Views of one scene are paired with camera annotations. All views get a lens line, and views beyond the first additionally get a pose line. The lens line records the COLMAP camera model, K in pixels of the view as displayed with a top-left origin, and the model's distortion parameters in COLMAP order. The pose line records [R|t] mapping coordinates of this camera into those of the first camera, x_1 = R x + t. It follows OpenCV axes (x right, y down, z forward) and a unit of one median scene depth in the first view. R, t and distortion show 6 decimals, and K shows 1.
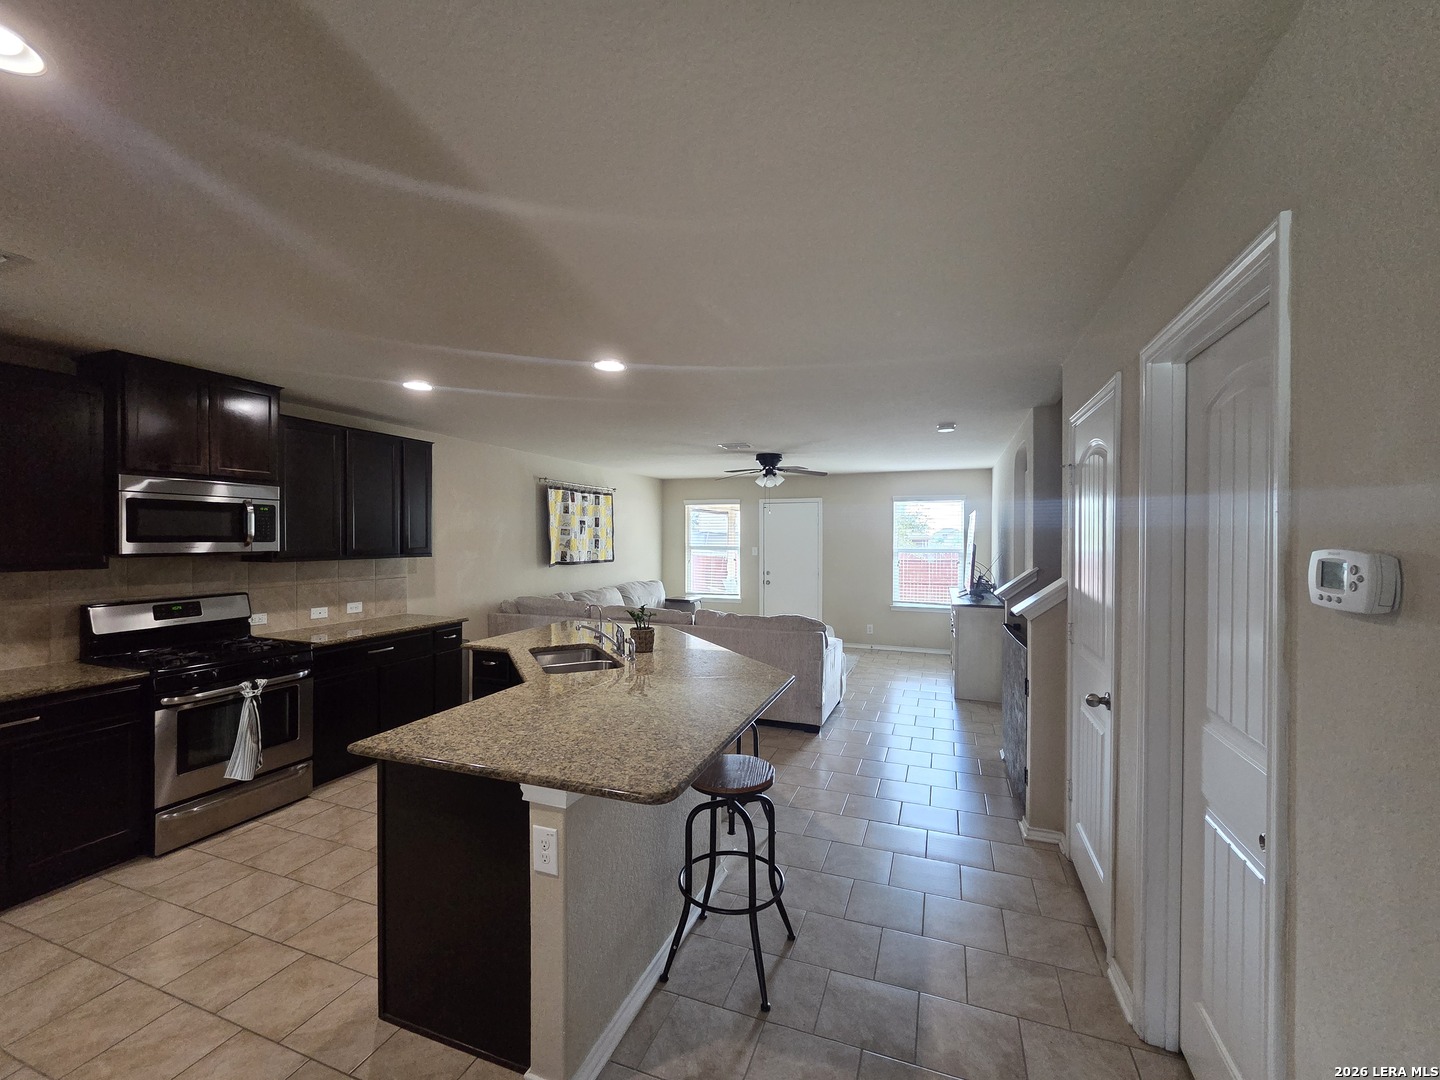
lens RADIAL K [[596.1, 0, 722.4], [0, 596.1, 542.4], [0, 0, 1]] dist [-0.003203, 0.001436]
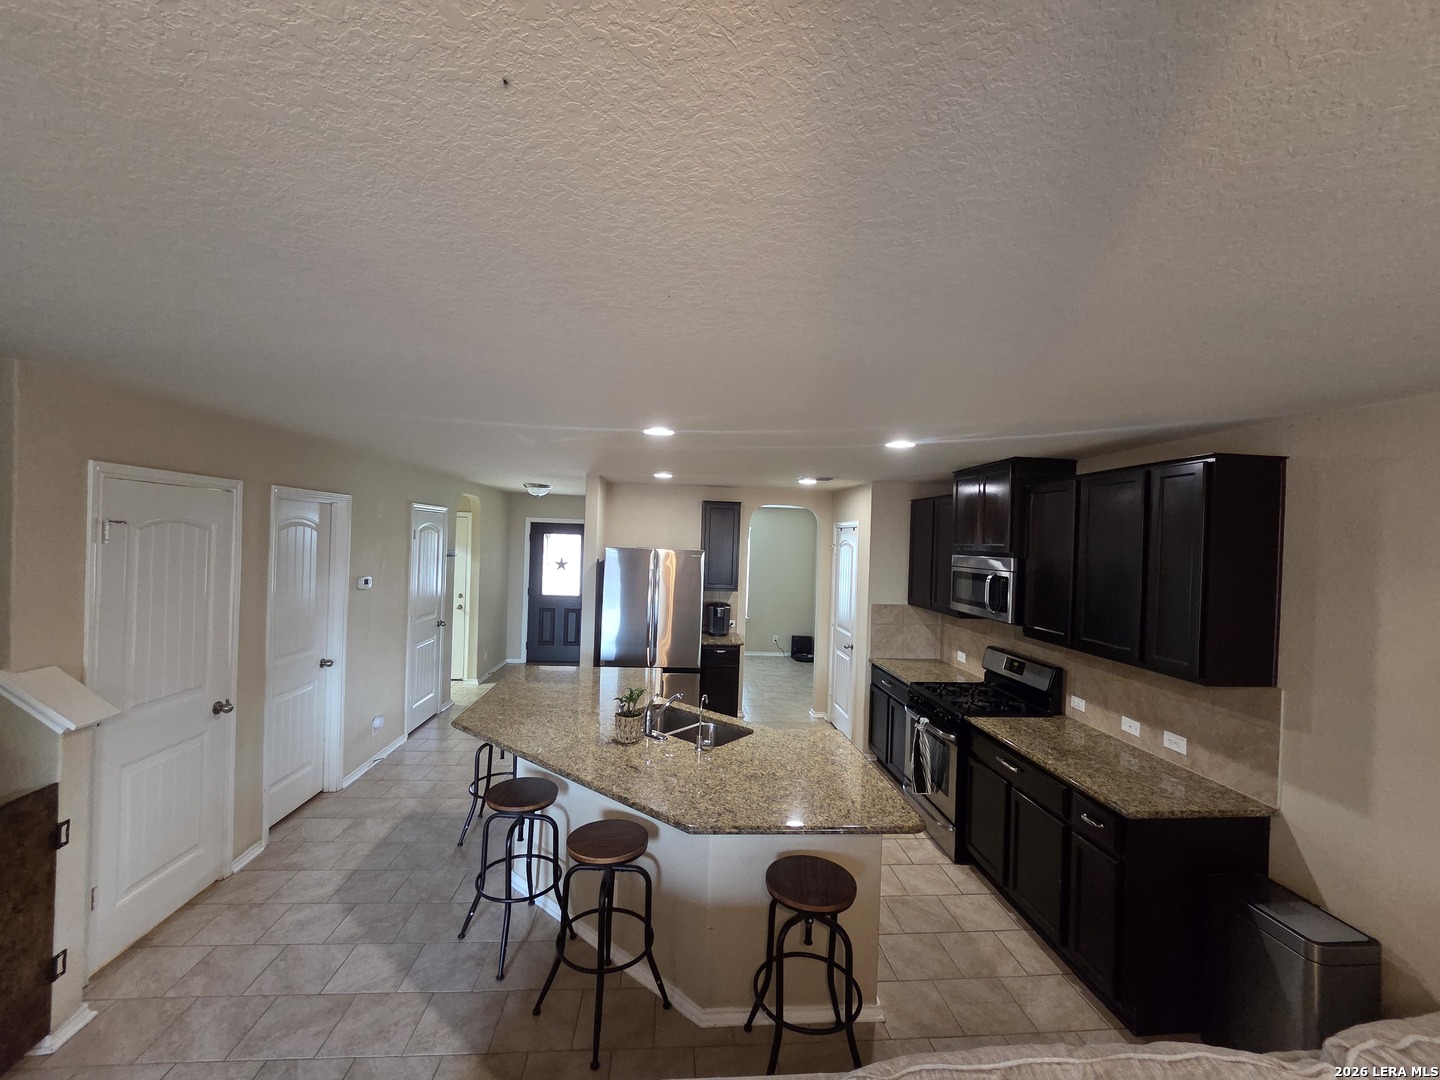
lens RADIAL K [[596.1, 0, 717.3], [0, 596.1, 536.7], [0, 0, 1]] dist [-0.003203, 0.001436]
pose [[-0.909380, -0.035995, -0.414405, 0.060098], [-0.039630, 0.999214, 0.000172, -0.058371], [0.414073, 0.016579, -0.910093, 0.897678]]
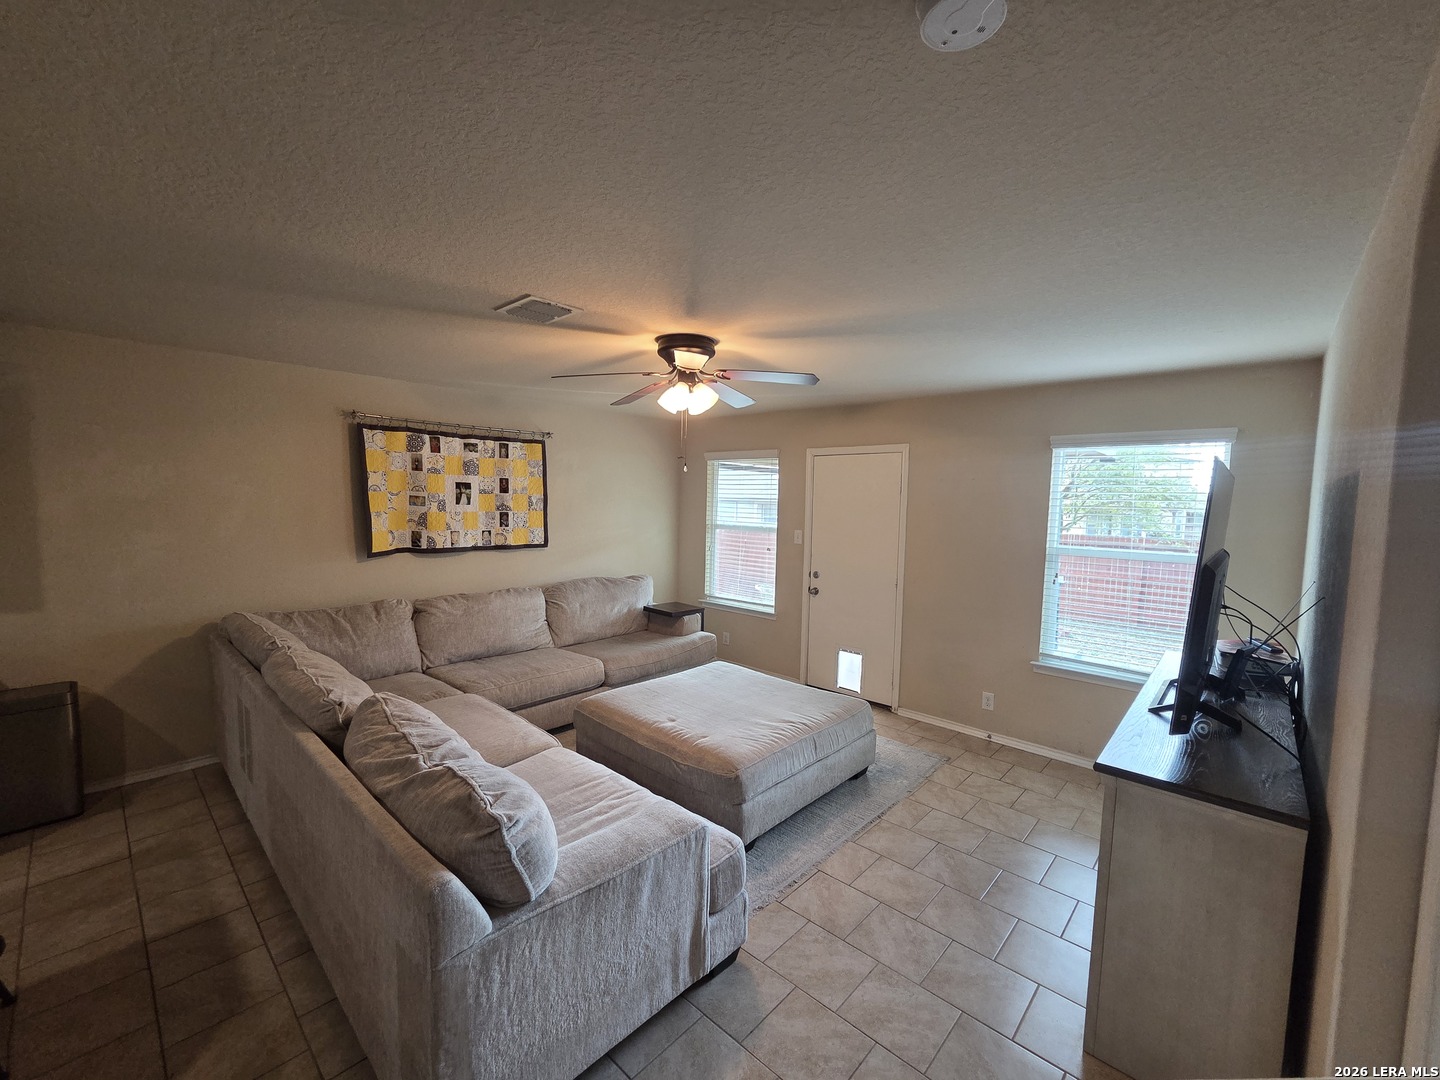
lens RADIAL K [[596.1, 0, 728.5], [0, 596.1, 539.9], [0, 0, 1]] dist [-0.003203, 0.001436]
pose [[0.925648, 0.042515, -0.375991, 0.274634], [-0.021527, 0.997975, 0.059849, -0.020802], [0.377774, -0.047305, 0.924689, 0.545139]]
